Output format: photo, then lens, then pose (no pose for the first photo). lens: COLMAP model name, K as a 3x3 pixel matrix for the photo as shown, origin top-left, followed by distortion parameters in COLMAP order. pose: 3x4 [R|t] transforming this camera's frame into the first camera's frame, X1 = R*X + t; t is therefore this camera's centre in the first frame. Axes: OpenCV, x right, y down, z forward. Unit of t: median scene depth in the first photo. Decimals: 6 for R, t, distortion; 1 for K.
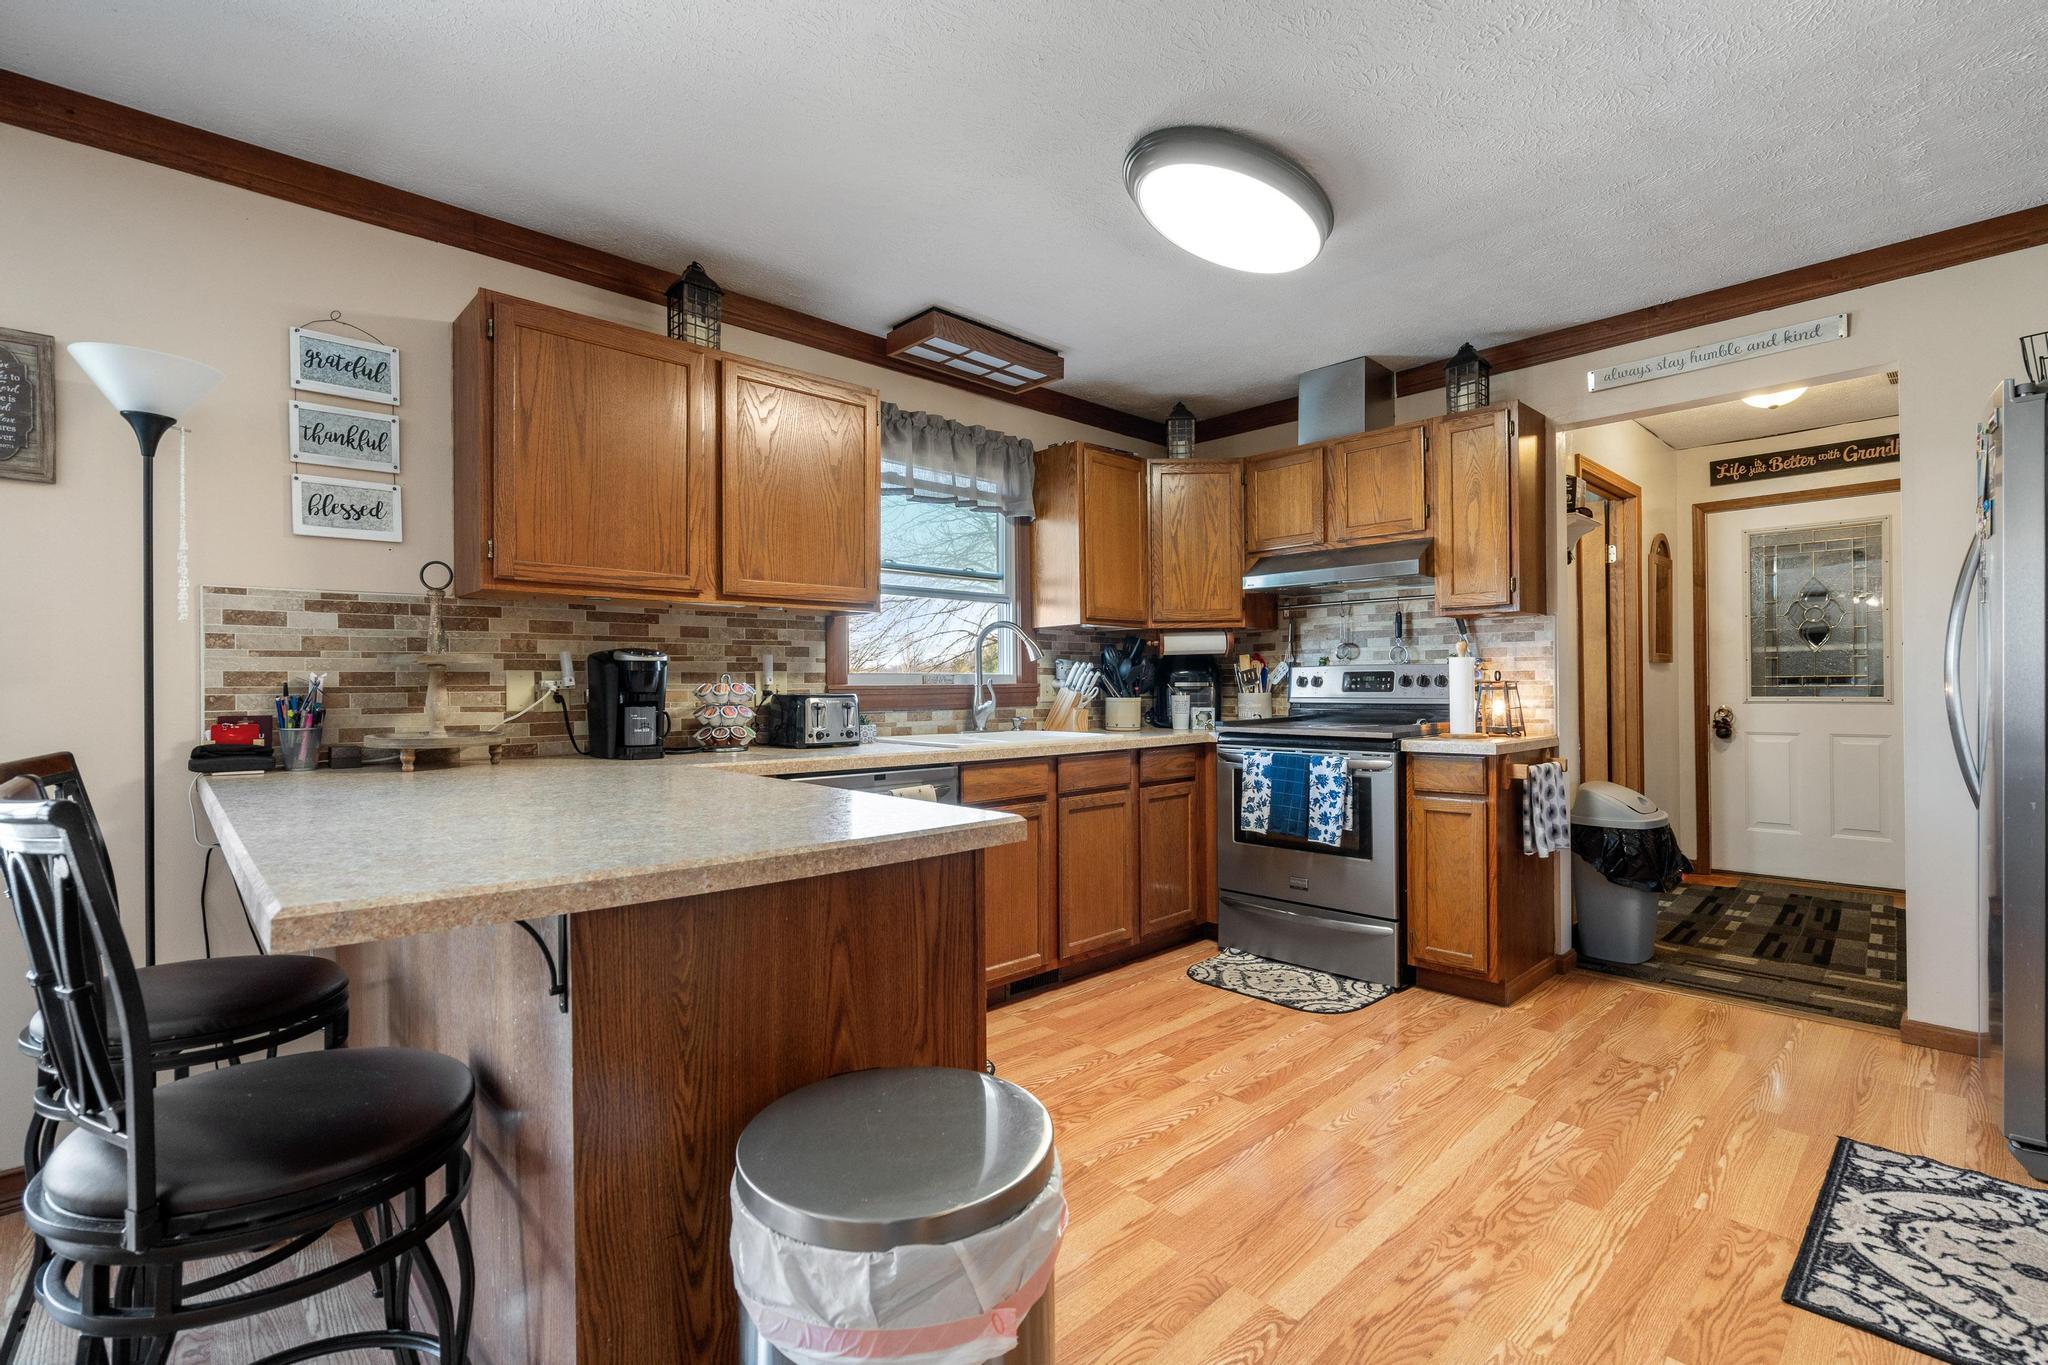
lens RADIAL K [[924.9, 0, 1025.4], [0, 924.9, 685.4], [0, 0, 1]] dist [-0.000812, 0.000050]
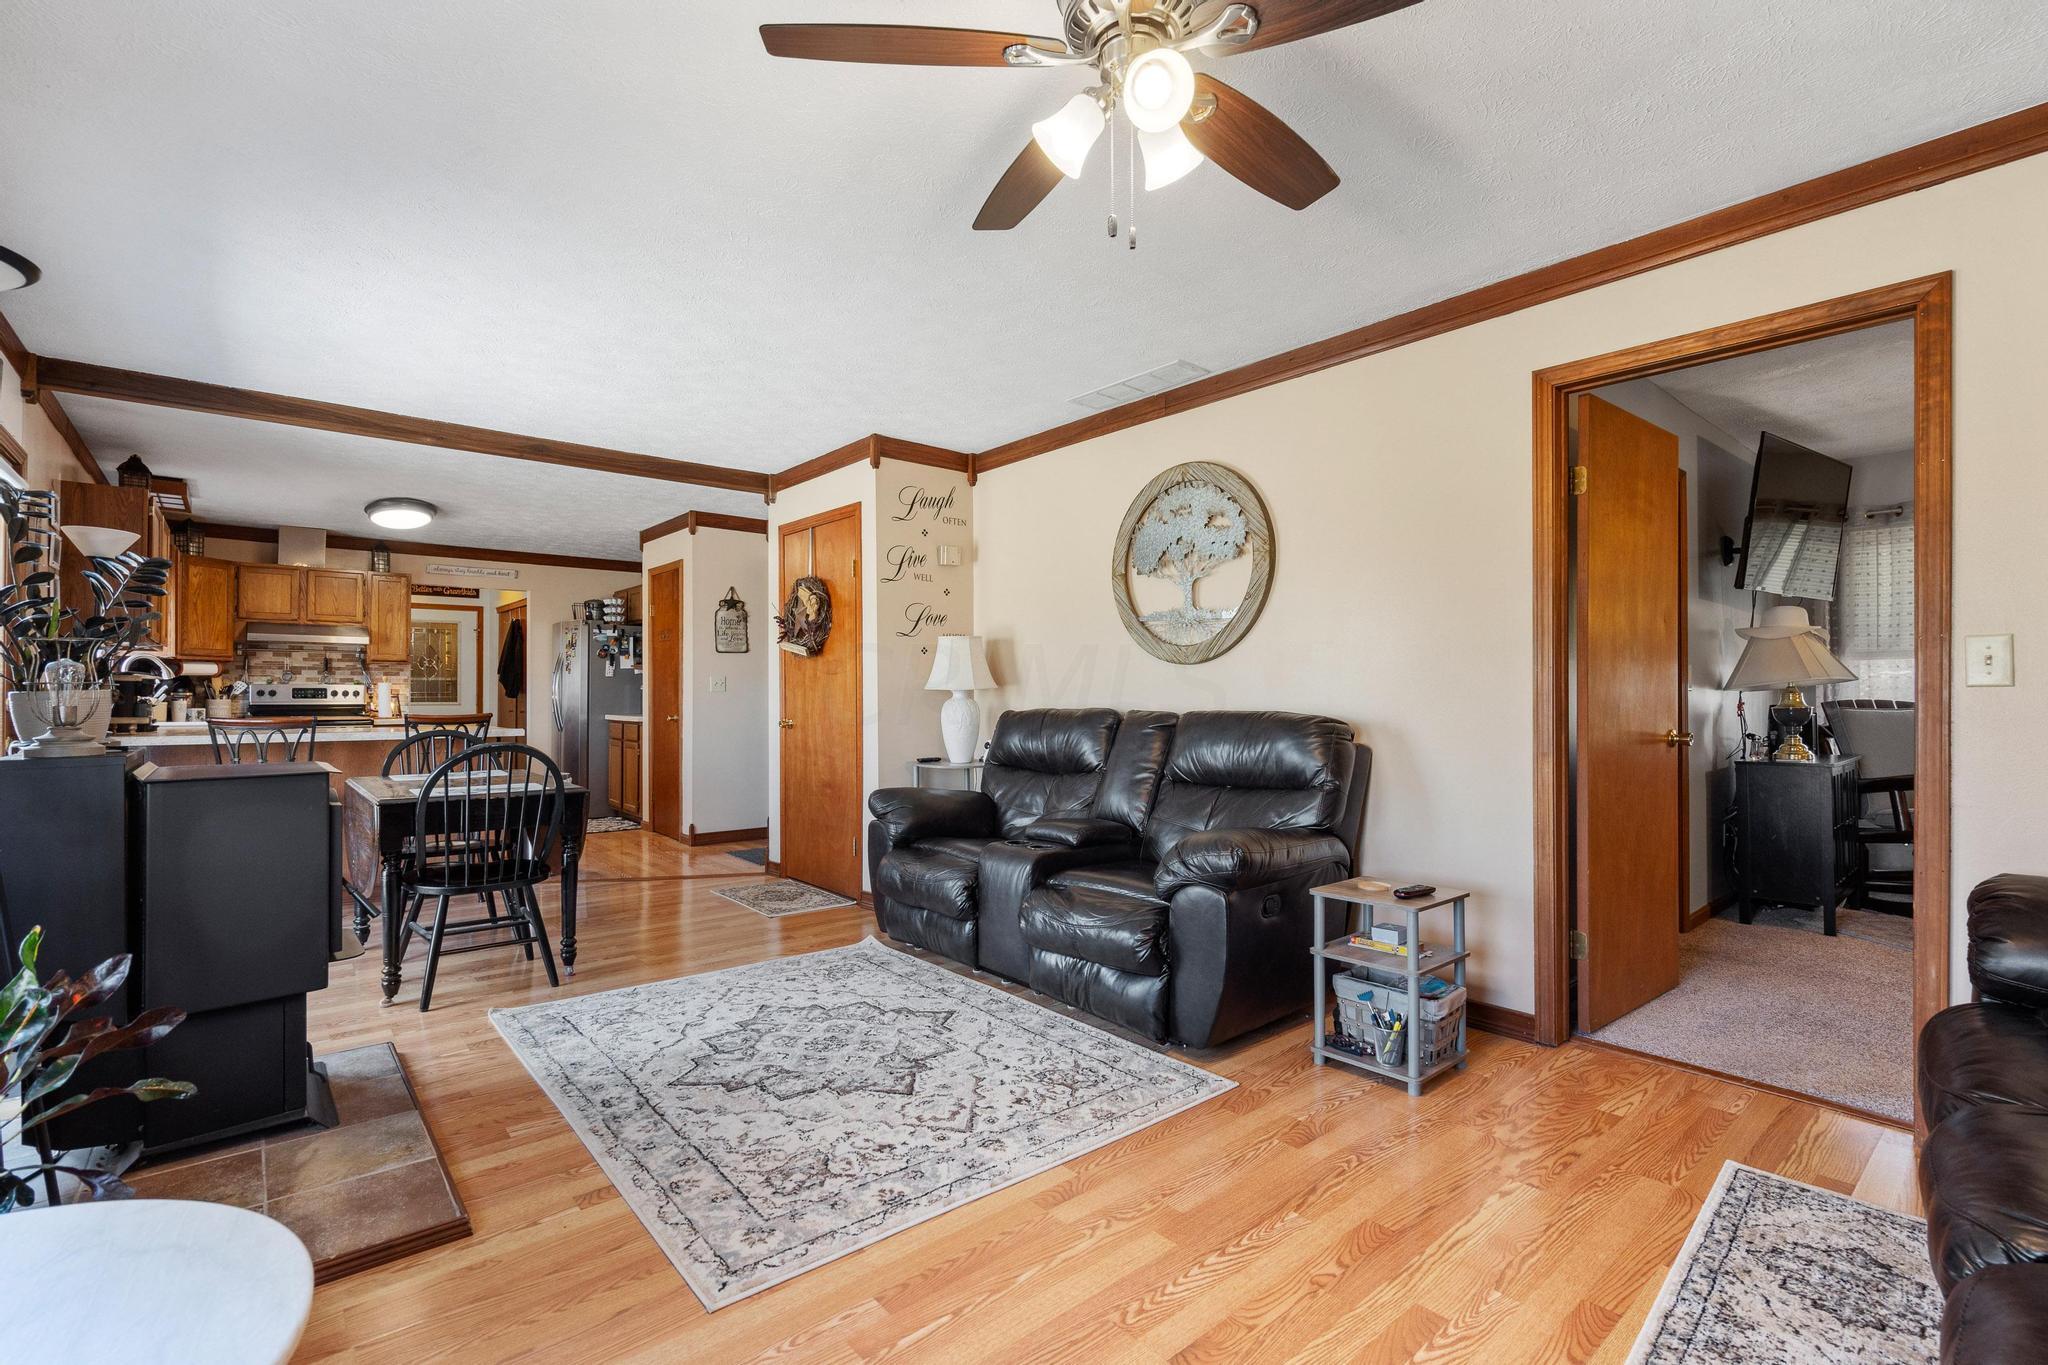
lens RADIAL K [[924.9, 0, 1024.9], [0, 924.9, 692.6], [0, 0, 1]] dist [-0.000812, 0.000050]
pose [[0.056437, 0.011397, 0.998341, -1.398124], [-0.001109, 0.999935, -0.011352, 0.014150], [-0.998406, -0.000466, 0.056446, -0.562943]]
